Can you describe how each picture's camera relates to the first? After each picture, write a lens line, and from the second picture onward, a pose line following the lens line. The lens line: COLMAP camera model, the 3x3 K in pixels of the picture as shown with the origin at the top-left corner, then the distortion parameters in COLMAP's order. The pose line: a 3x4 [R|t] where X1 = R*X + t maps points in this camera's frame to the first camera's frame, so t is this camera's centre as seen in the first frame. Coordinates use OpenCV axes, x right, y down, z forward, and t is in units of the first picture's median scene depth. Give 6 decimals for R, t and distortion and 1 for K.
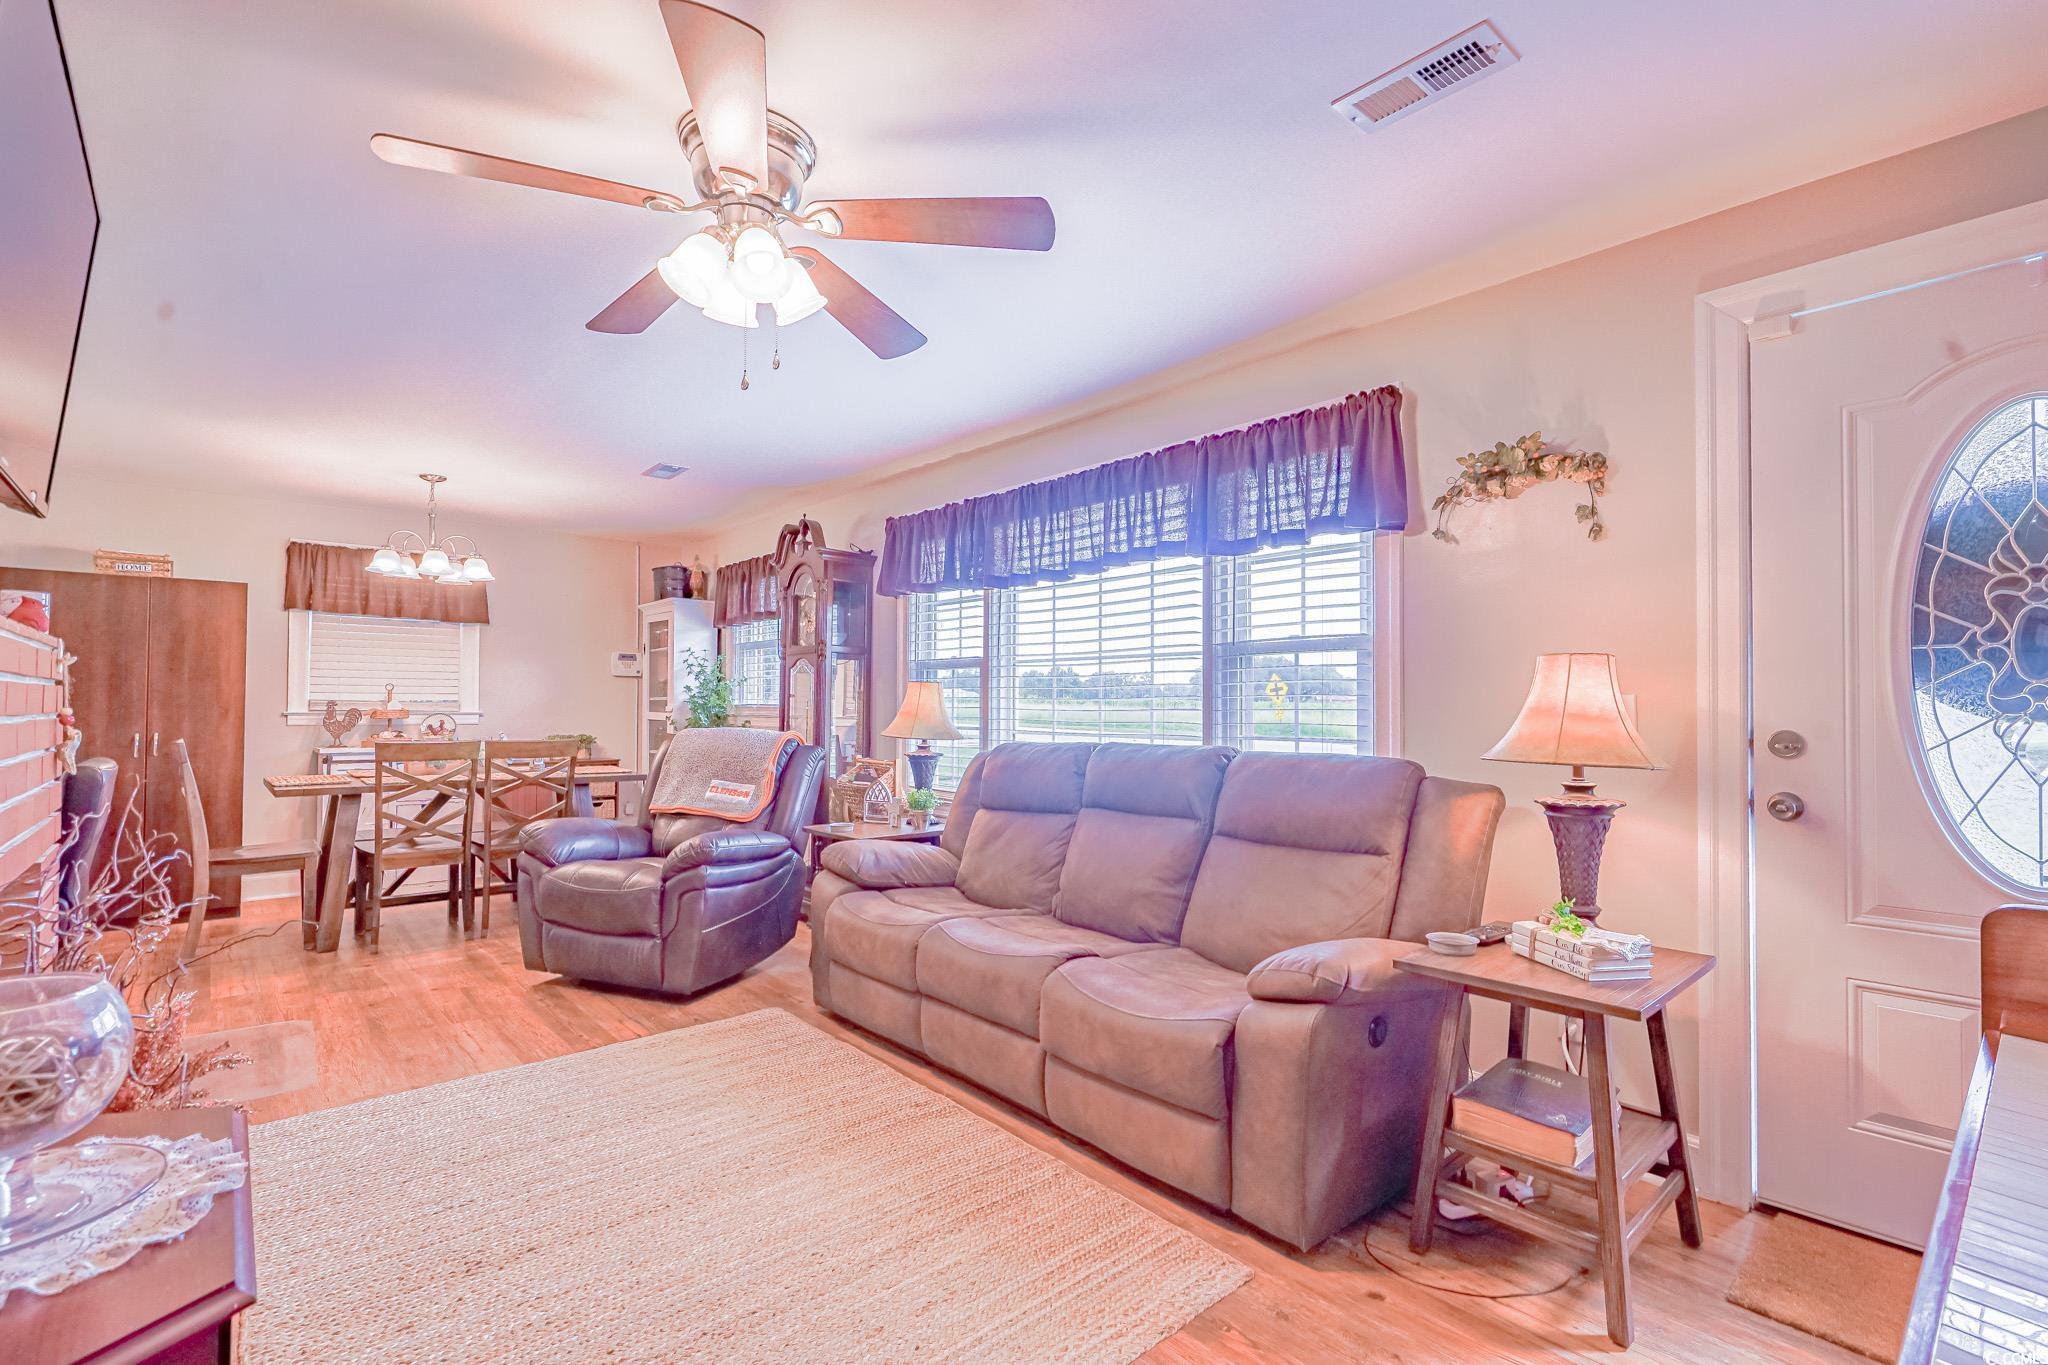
lens RADIAL K [[930.8, 0, 1016.5], [0, 930.8, 686.7], [0, 0, 1]] dist [-0.007257, 0.002261]
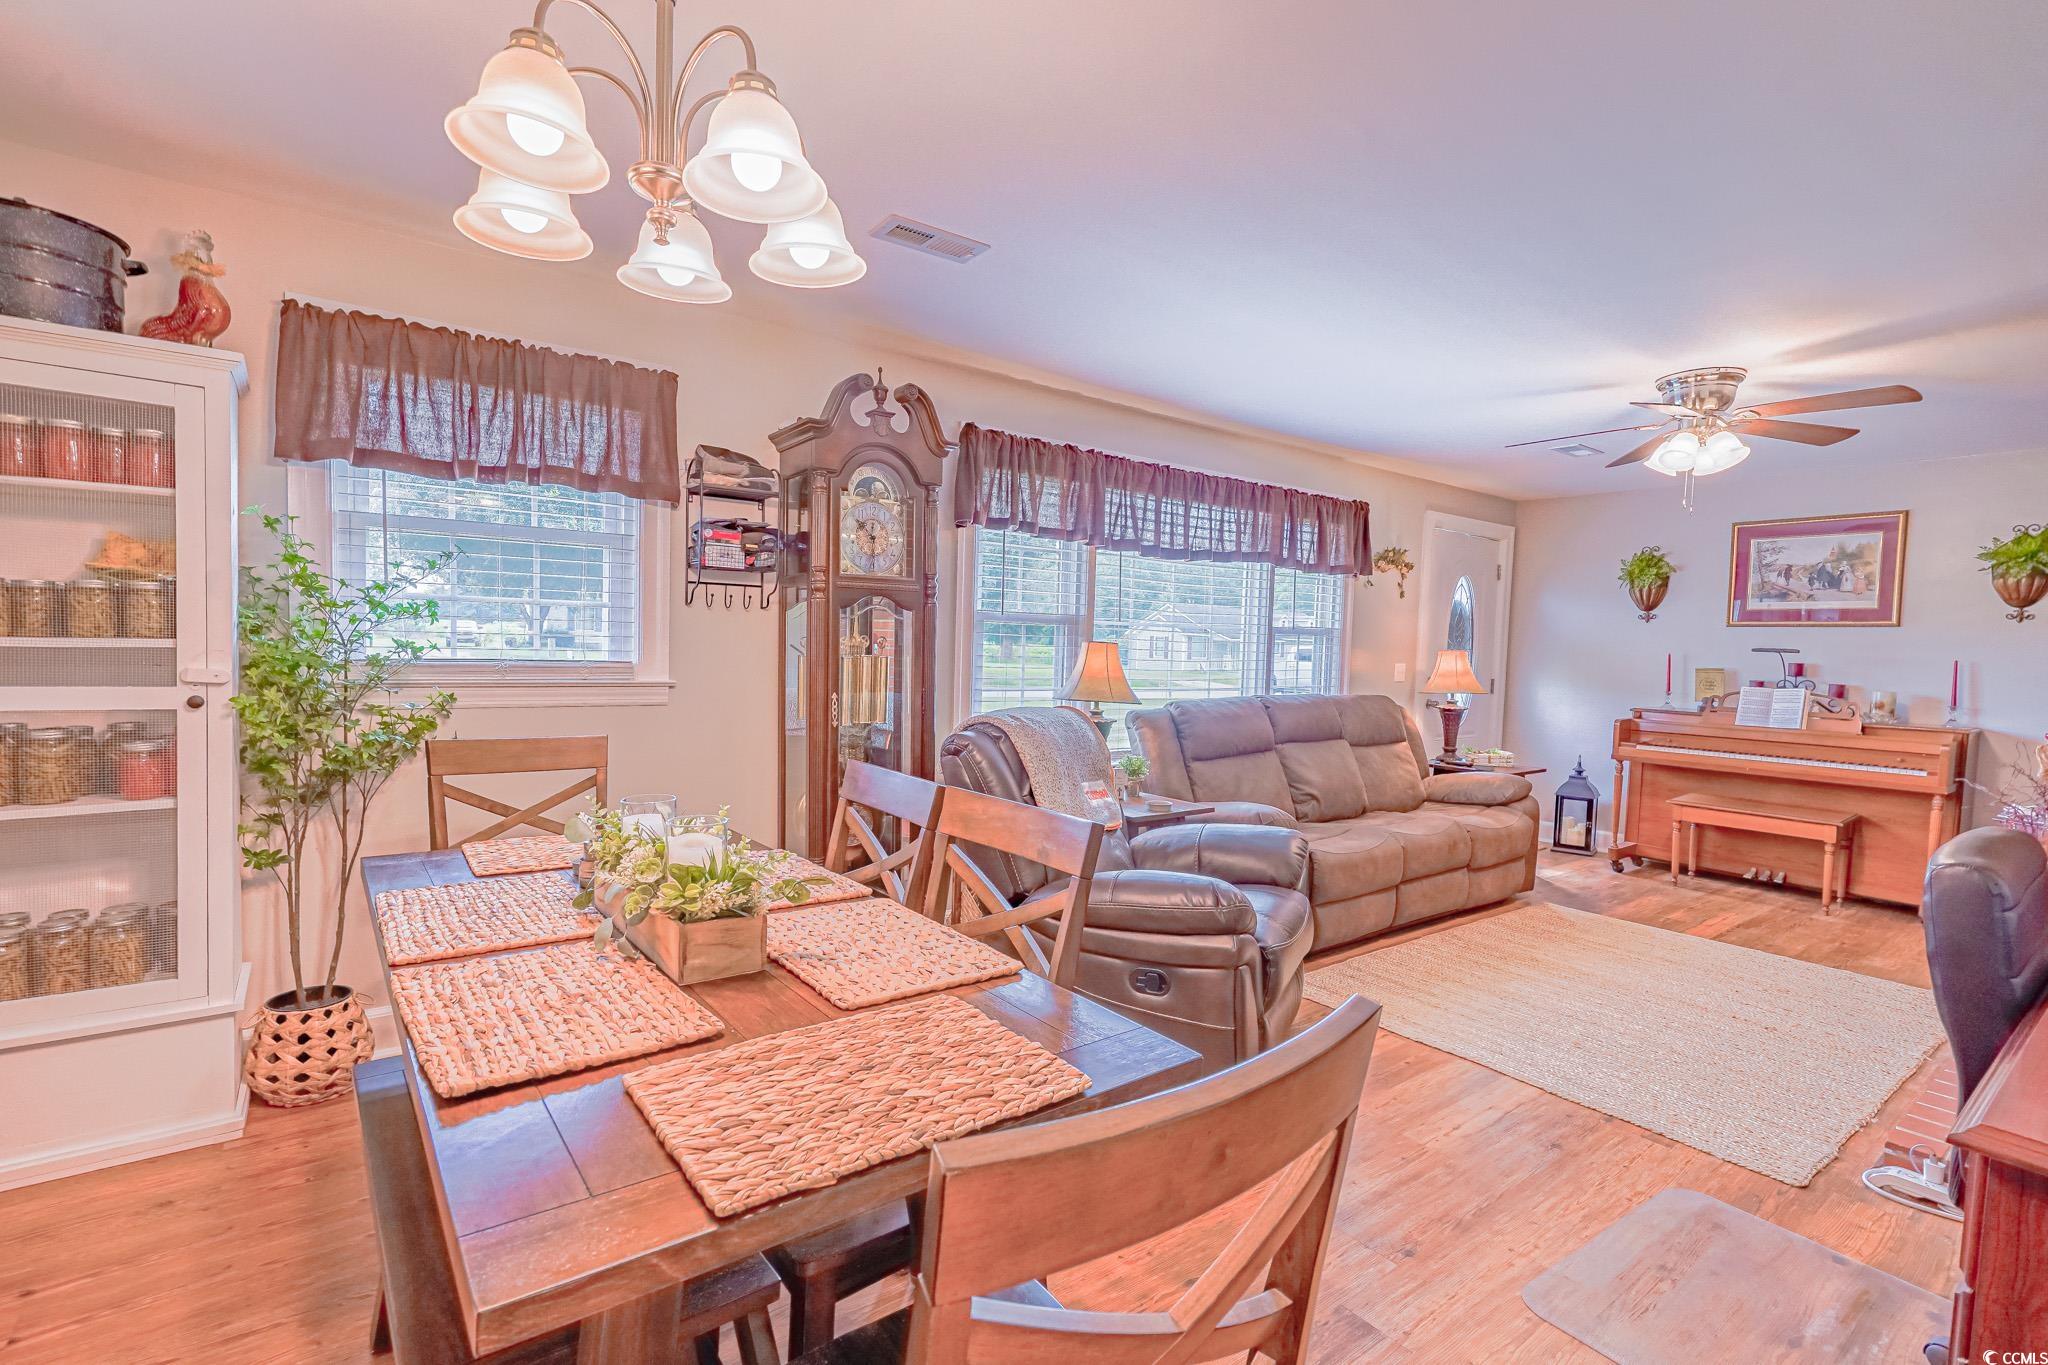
lens RADIAL K [[930.8, 0, 1033.3], [0, 930.8, 680.7], [0, 0, 1]] dist [-0.007257, 0.002261]
pose [[0.064273, -0.048645, 0.996746, -1.219465], [-0.053588, 0.997202, 0.052123, -0.014020], [-0.996492, -0.056764, 0.061486, 1.187171]]
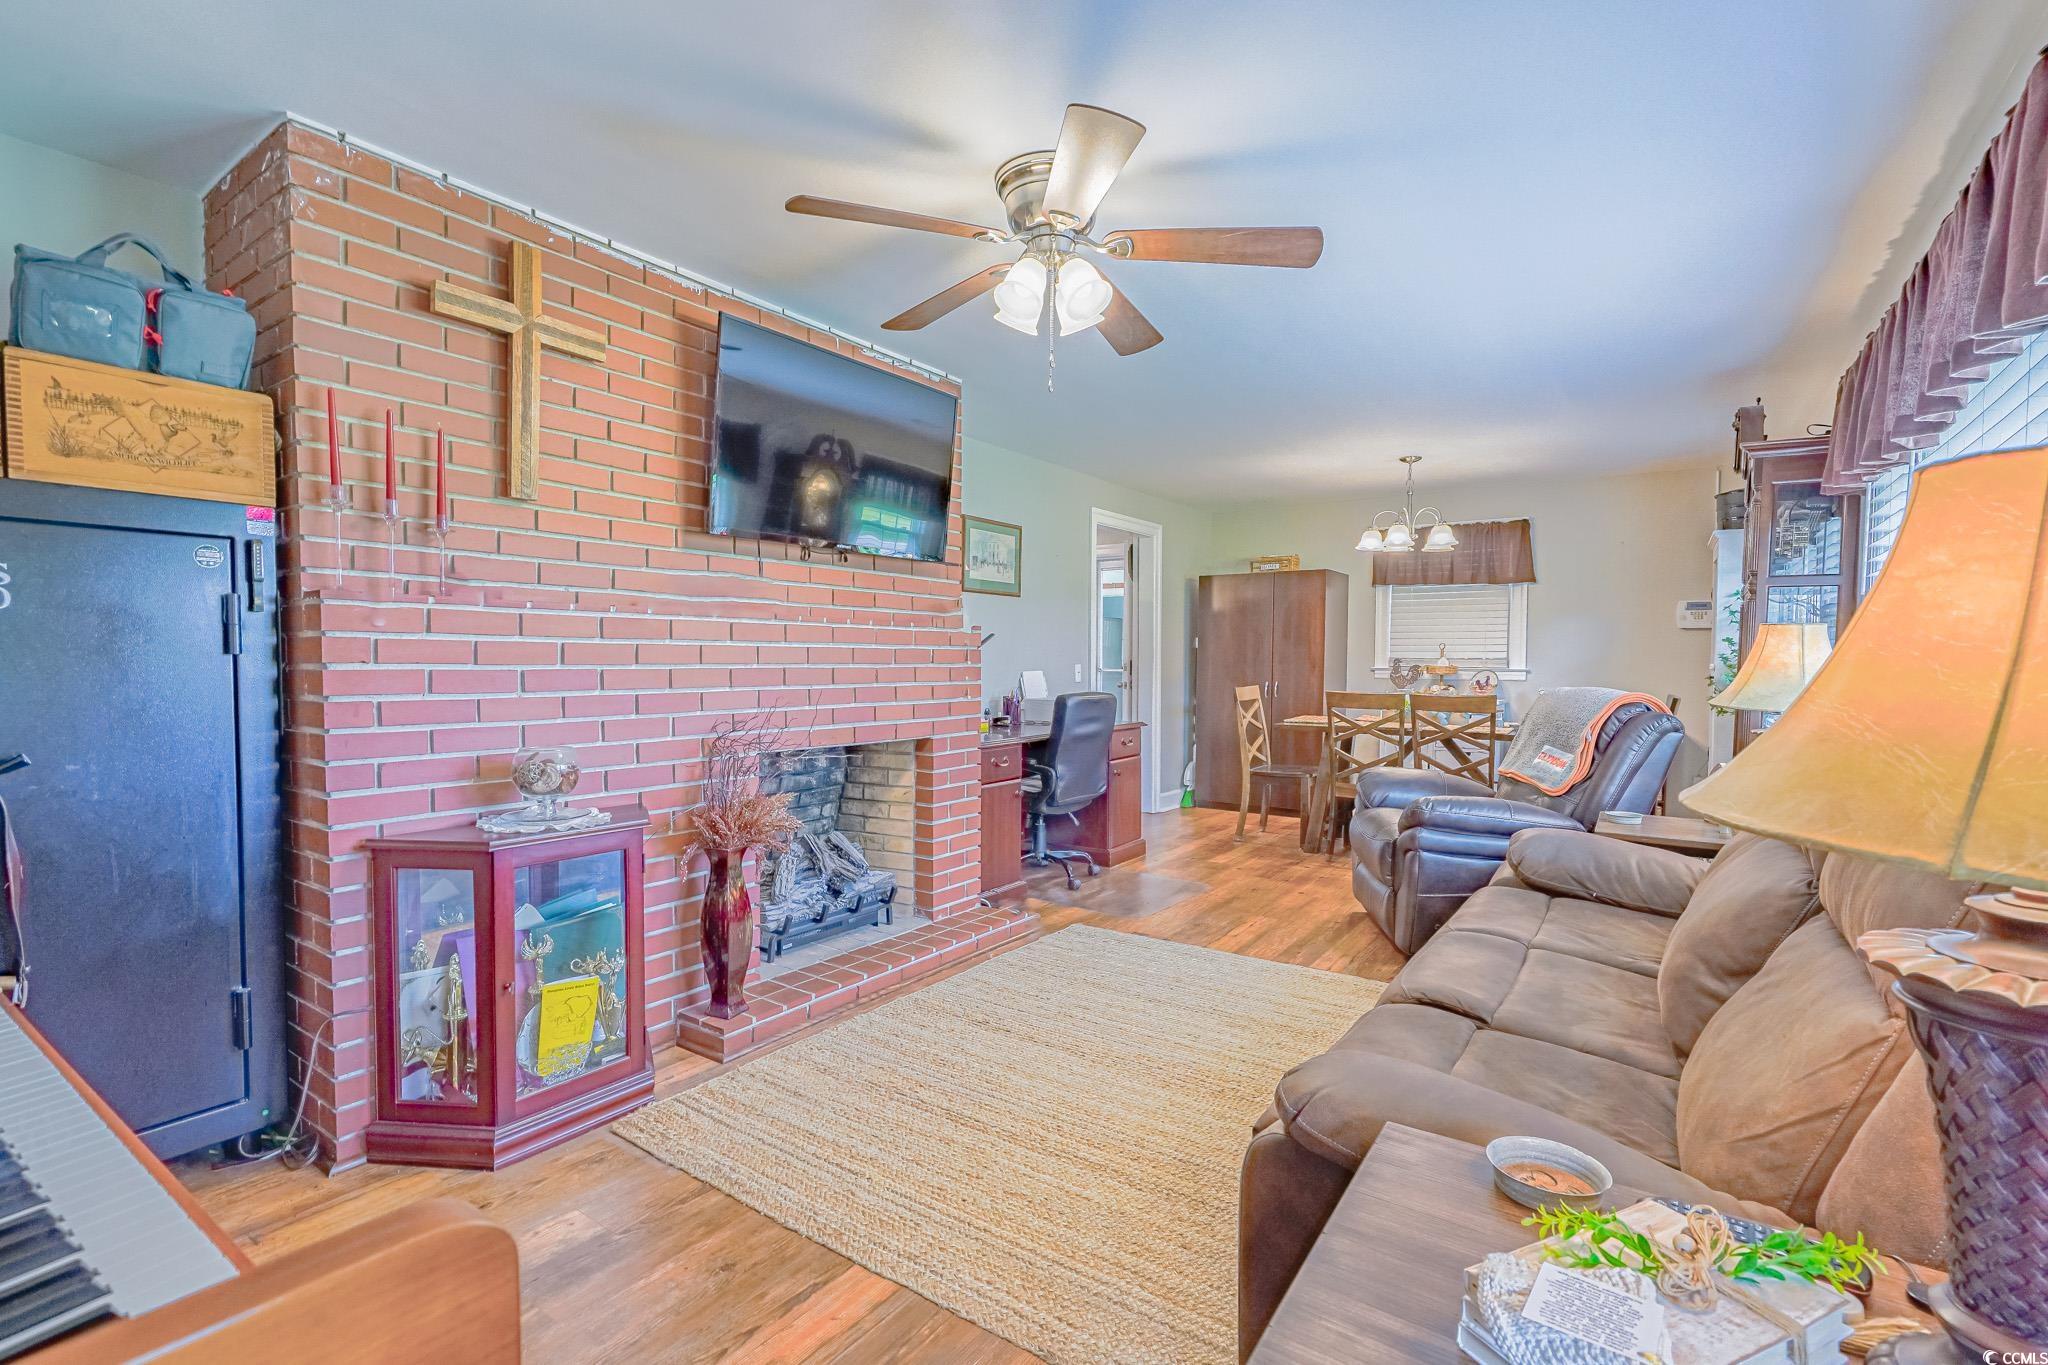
lens RADIAL K [[930.8, 0, 1031.9], [0, 930.8, 688.7], [0, 0, 1]] dist [-0.007257, 0.002261]
pose [[0.246341, 0.026273, -0.968827, 0.479782], [0.017456, 0.999350, 0.031539, 0.012463], [0.969026, -0.024681, 0.245723, 0.372455]]
